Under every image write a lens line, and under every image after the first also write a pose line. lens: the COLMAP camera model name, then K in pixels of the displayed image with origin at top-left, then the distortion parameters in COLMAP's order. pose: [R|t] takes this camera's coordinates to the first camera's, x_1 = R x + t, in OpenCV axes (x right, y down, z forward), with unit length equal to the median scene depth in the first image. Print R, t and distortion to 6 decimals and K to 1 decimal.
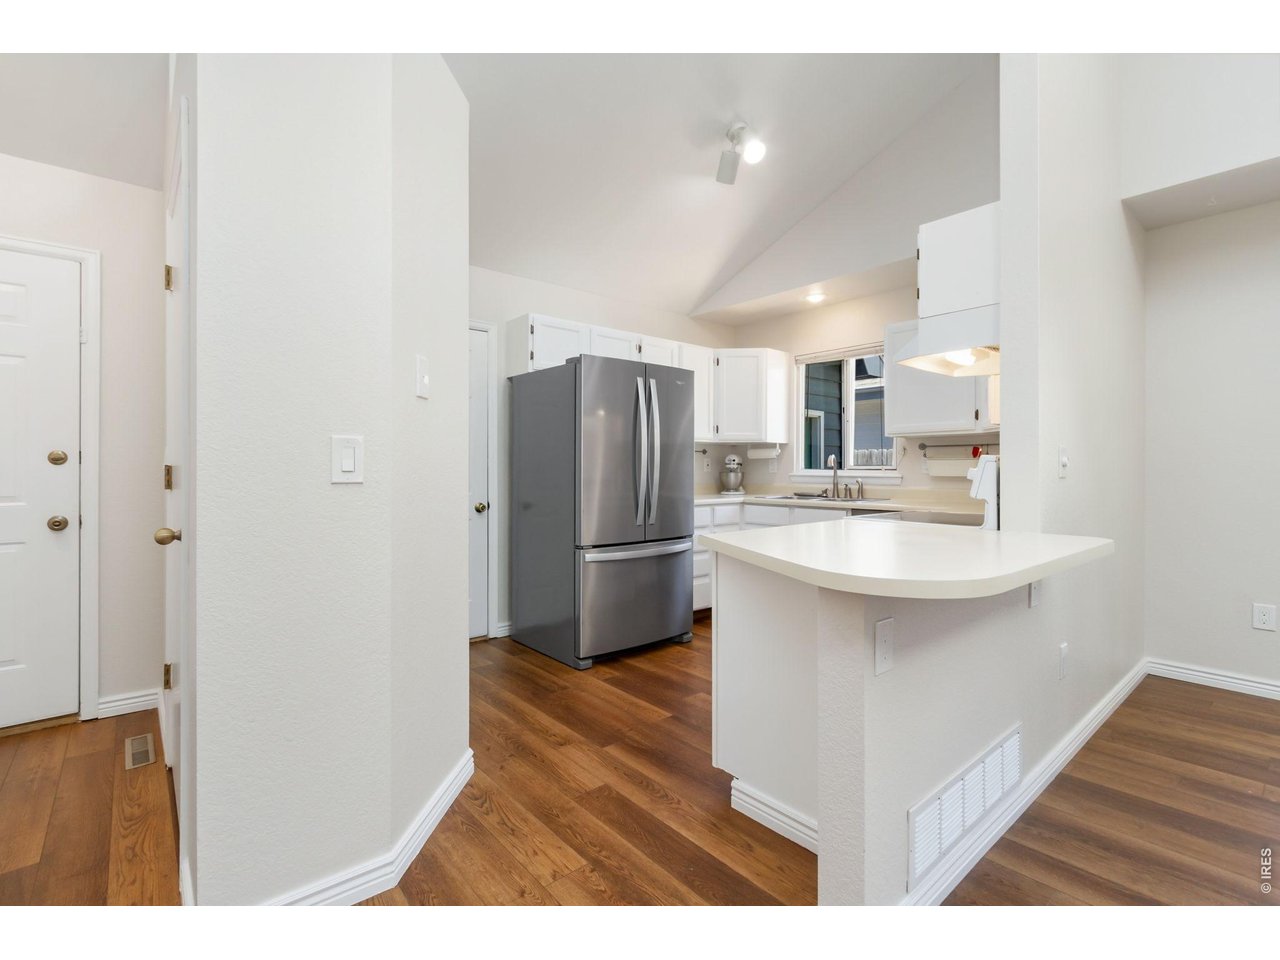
lens RADIAL K [[596.8, 0, 630.5], [0, 596.8, 476.2], [0, 0, 1]] dist [0.014092, 0.000662]
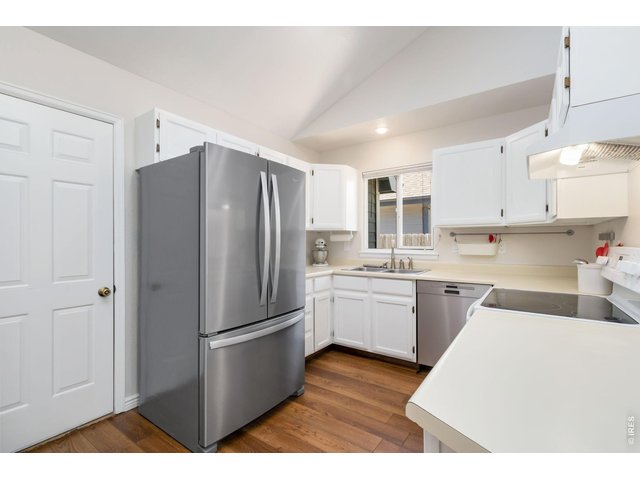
lens RADIAL K [[298.4, 0, 316.3], [0, 298.4, 242.9], [0, 0, 1]] dist [0.014092, 0.000662]
pose [[0.969955, -0.003049, 0.243264, -0.020201], [0.005371, 0.999946, -0.008883, -0.024899], [-0.243224, 0.009923, 0.969919, 0.386858]]
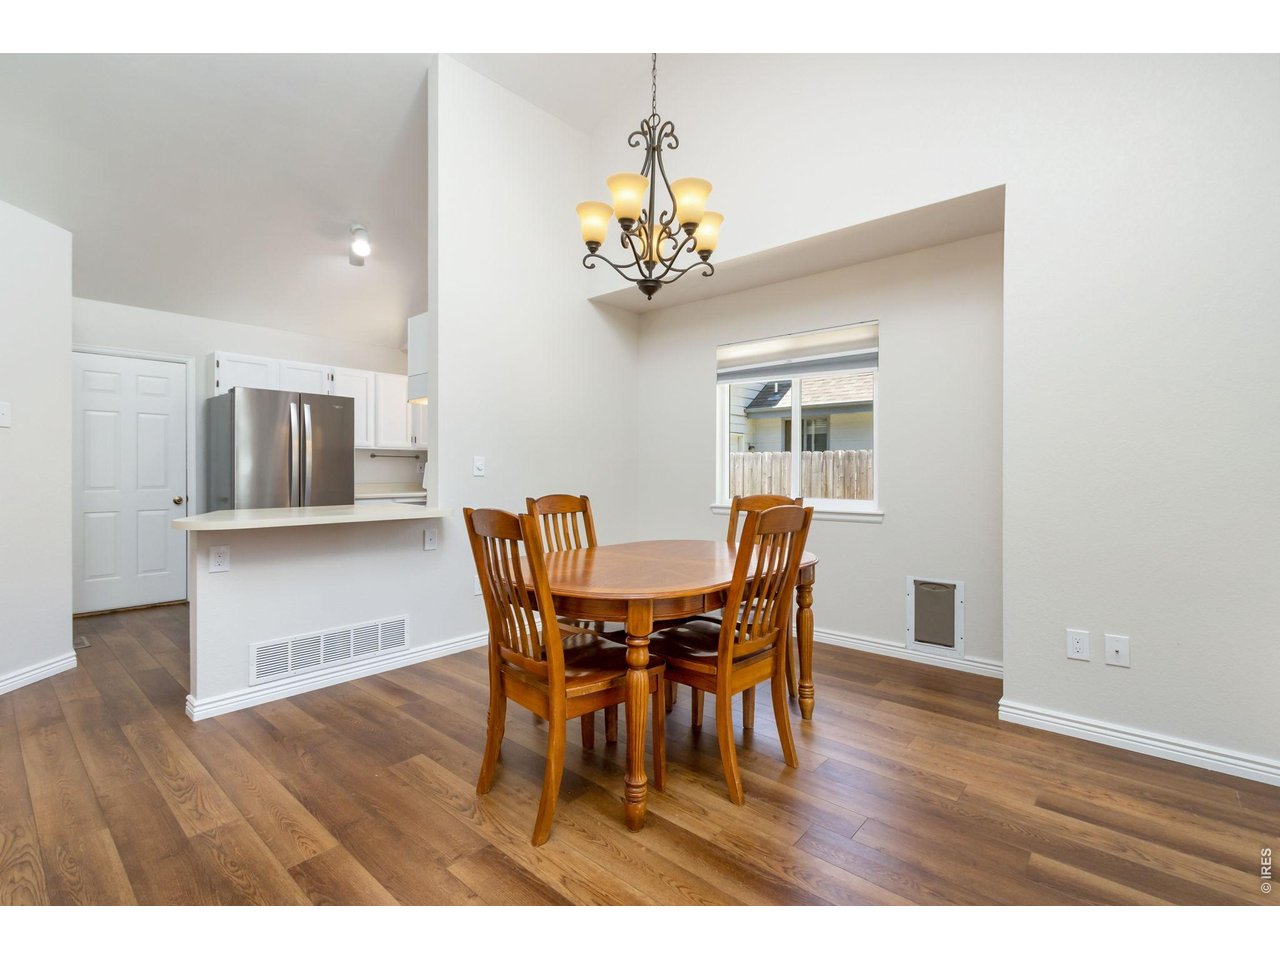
lens RADIAL K [[596.8, 0, 640.9], [0, 596.8, 481.9], [0, 0, 1]] dist [0.014092, 0.000662]
pose [[0.991182, 0.002308, 0.132488, 0.542101], [-0.001682, 0.999987, -0.004834, 0.017082], [-0.132497, 0.004569, 0.991173, -0.399060]]
